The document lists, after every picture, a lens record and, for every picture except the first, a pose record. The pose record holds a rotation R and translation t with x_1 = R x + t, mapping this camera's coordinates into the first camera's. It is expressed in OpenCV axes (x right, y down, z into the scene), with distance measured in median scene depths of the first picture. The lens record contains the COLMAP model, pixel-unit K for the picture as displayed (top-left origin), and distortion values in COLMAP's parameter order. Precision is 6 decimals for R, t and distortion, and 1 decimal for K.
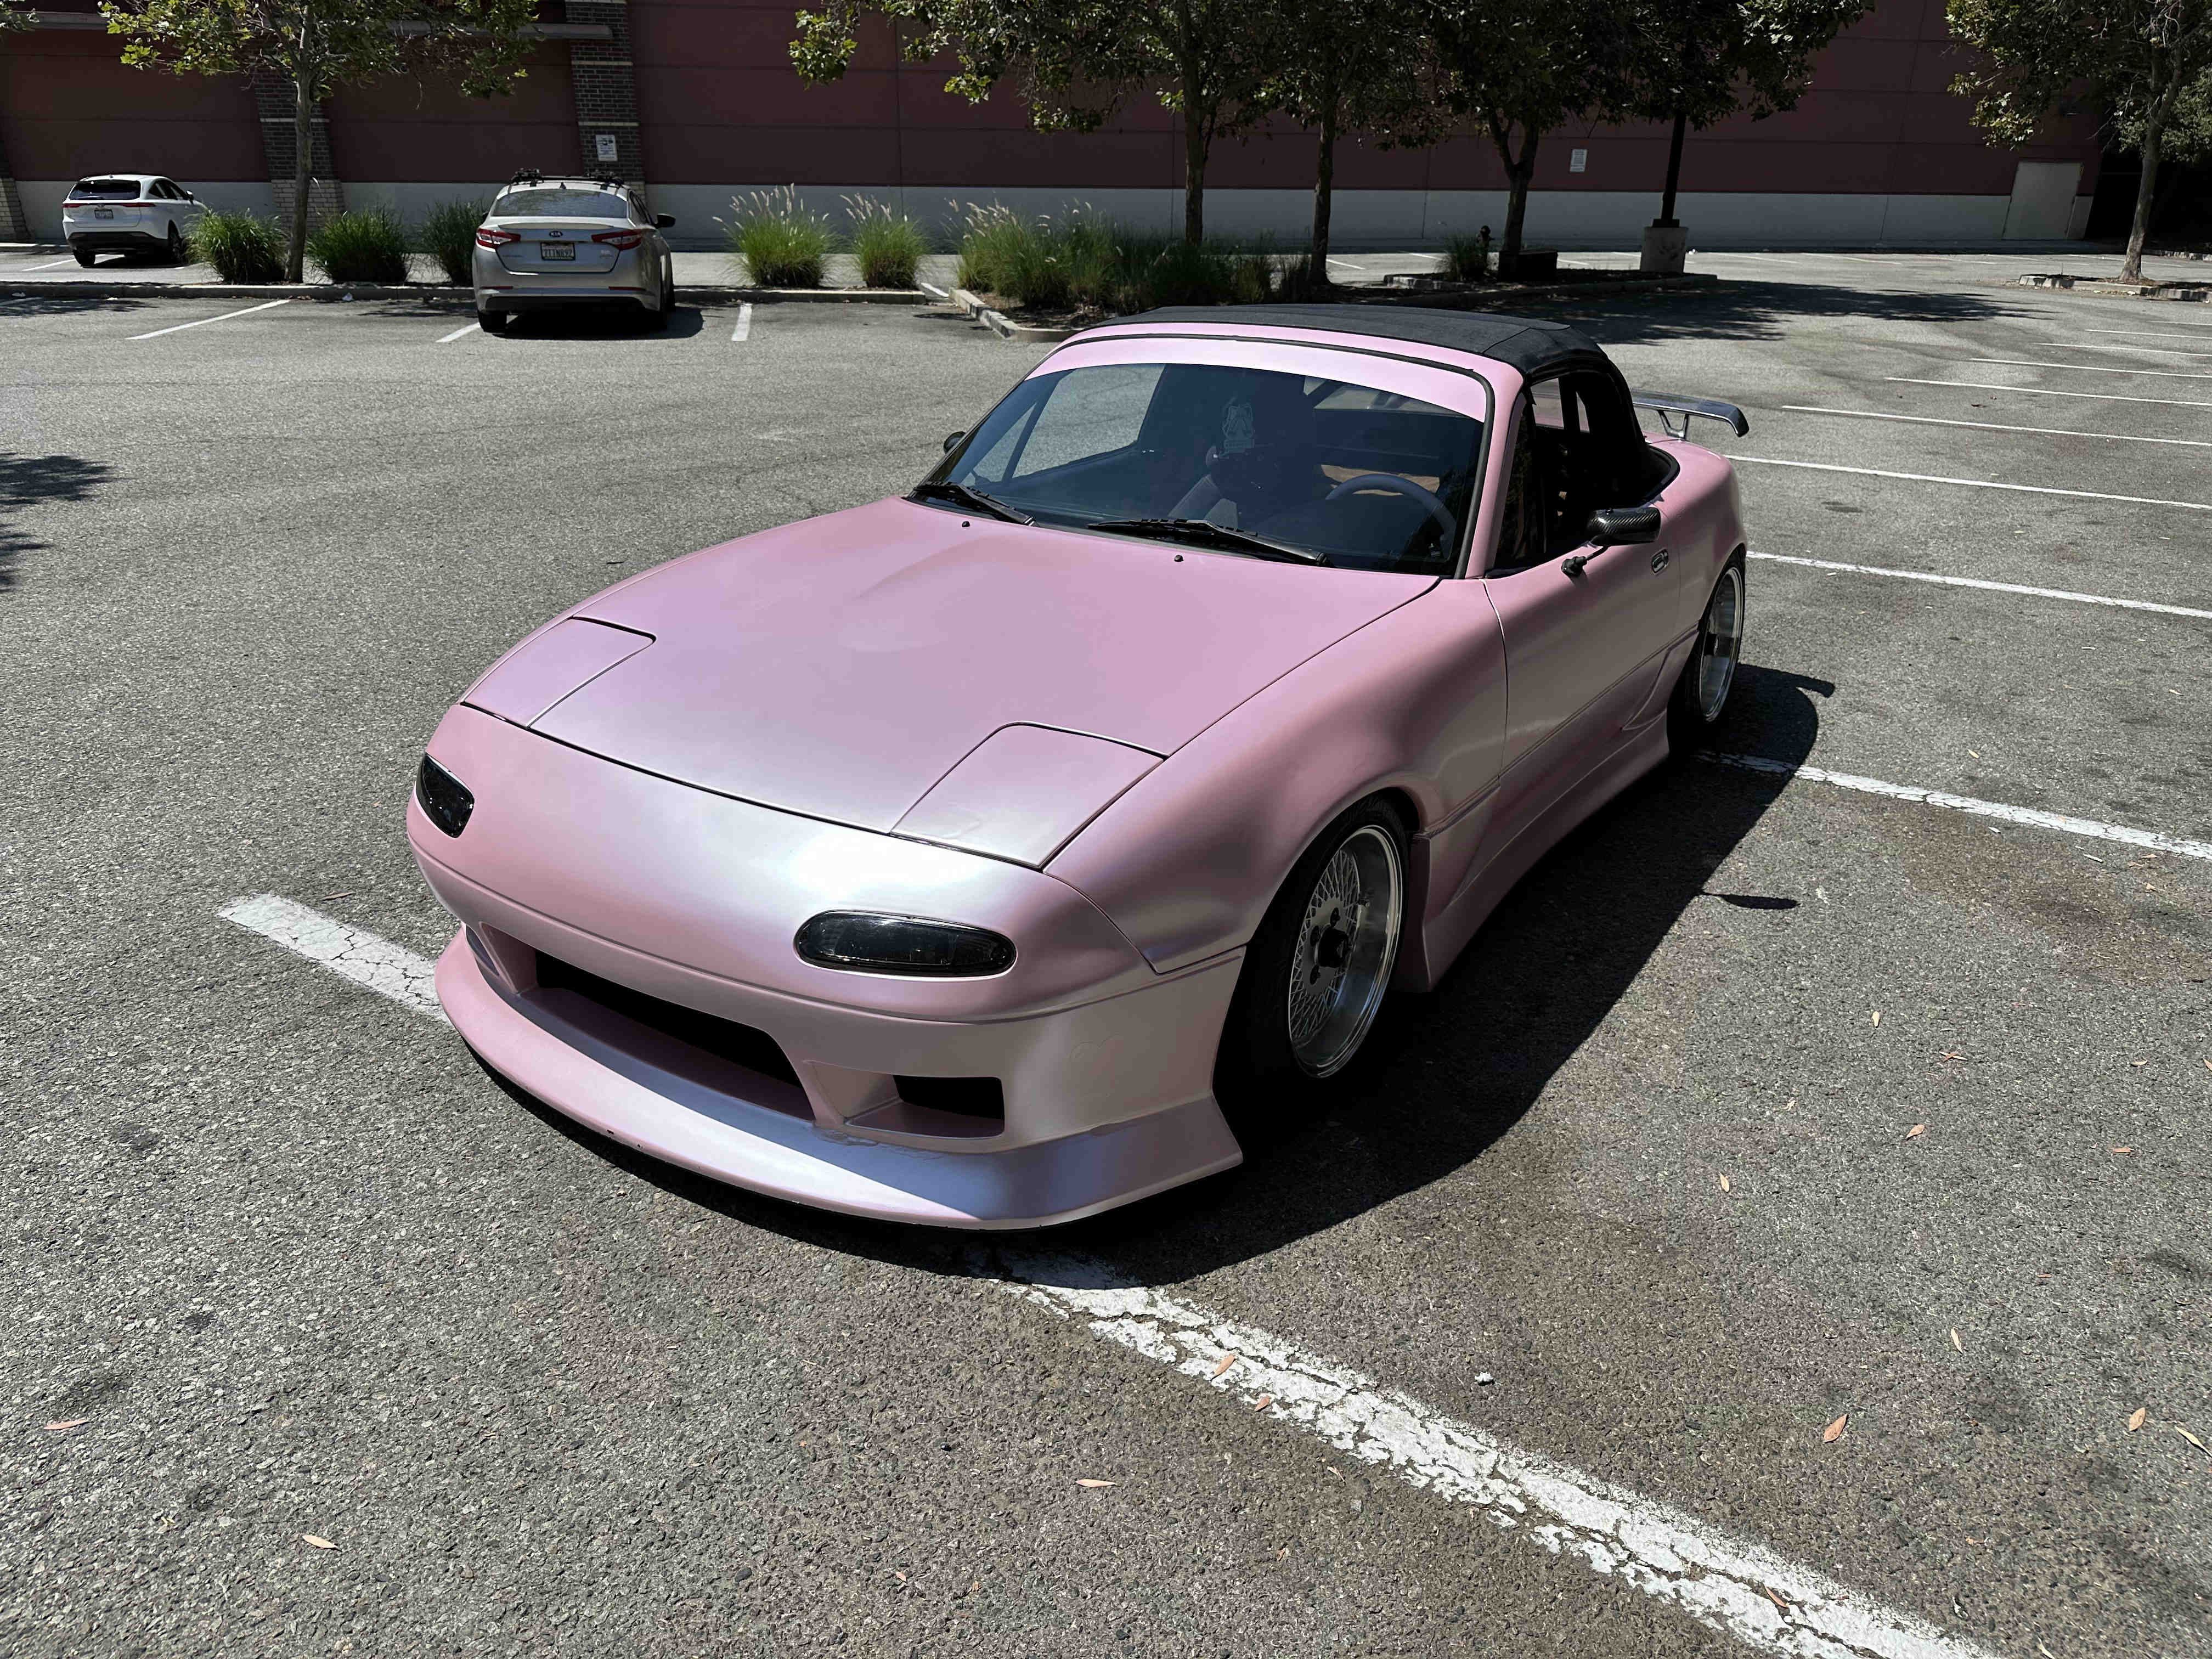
lens RADIAL K [[1564.6, 0, 1106.0], [0, 1564.6, 834.0], [0, 0, 1]] dist [0.003245, -0.002343]
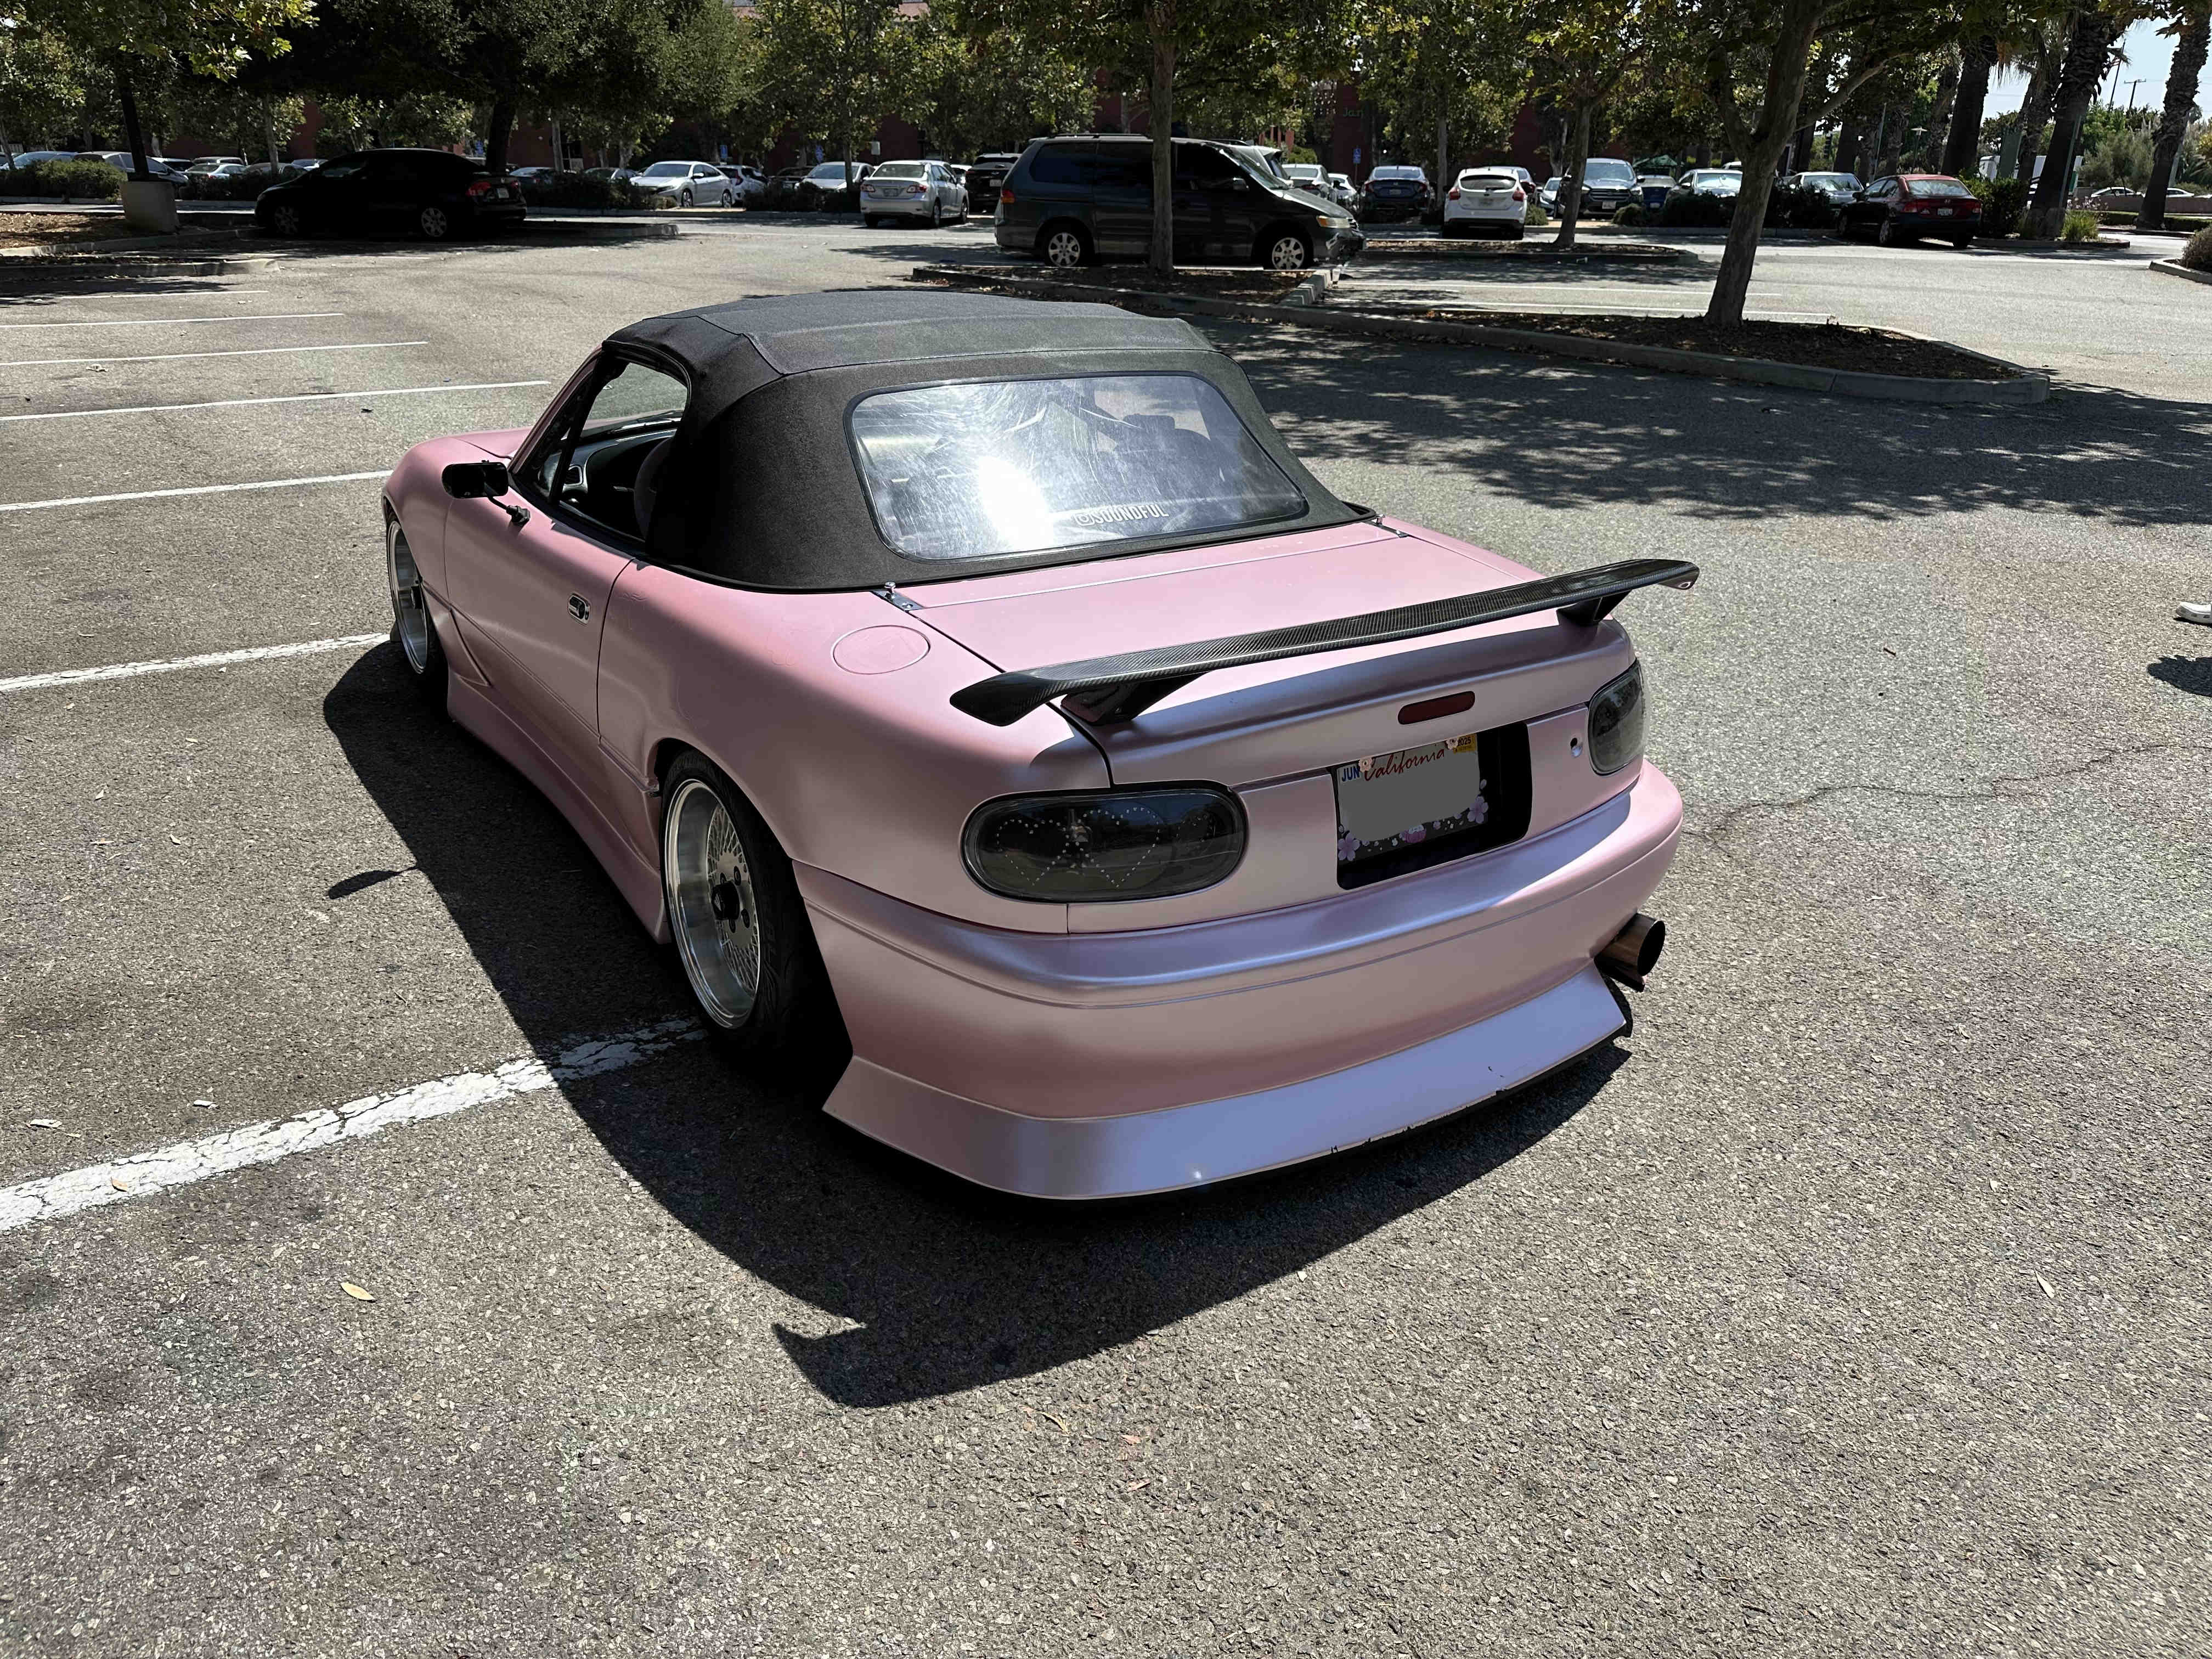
lens RADIAL K [[1564.6, 0, 1101.2], [0, 1564.6, 827.0], [0, 0, 1]] dist [0.003245, -0.002343]
pose [[-0.381259, 0.342146, -0.858824, 0.927716], [-0.363081, 0.798927, 0.479466, -0.536770], [0.850185, 0.494623, -0.180371, 1.349057]]
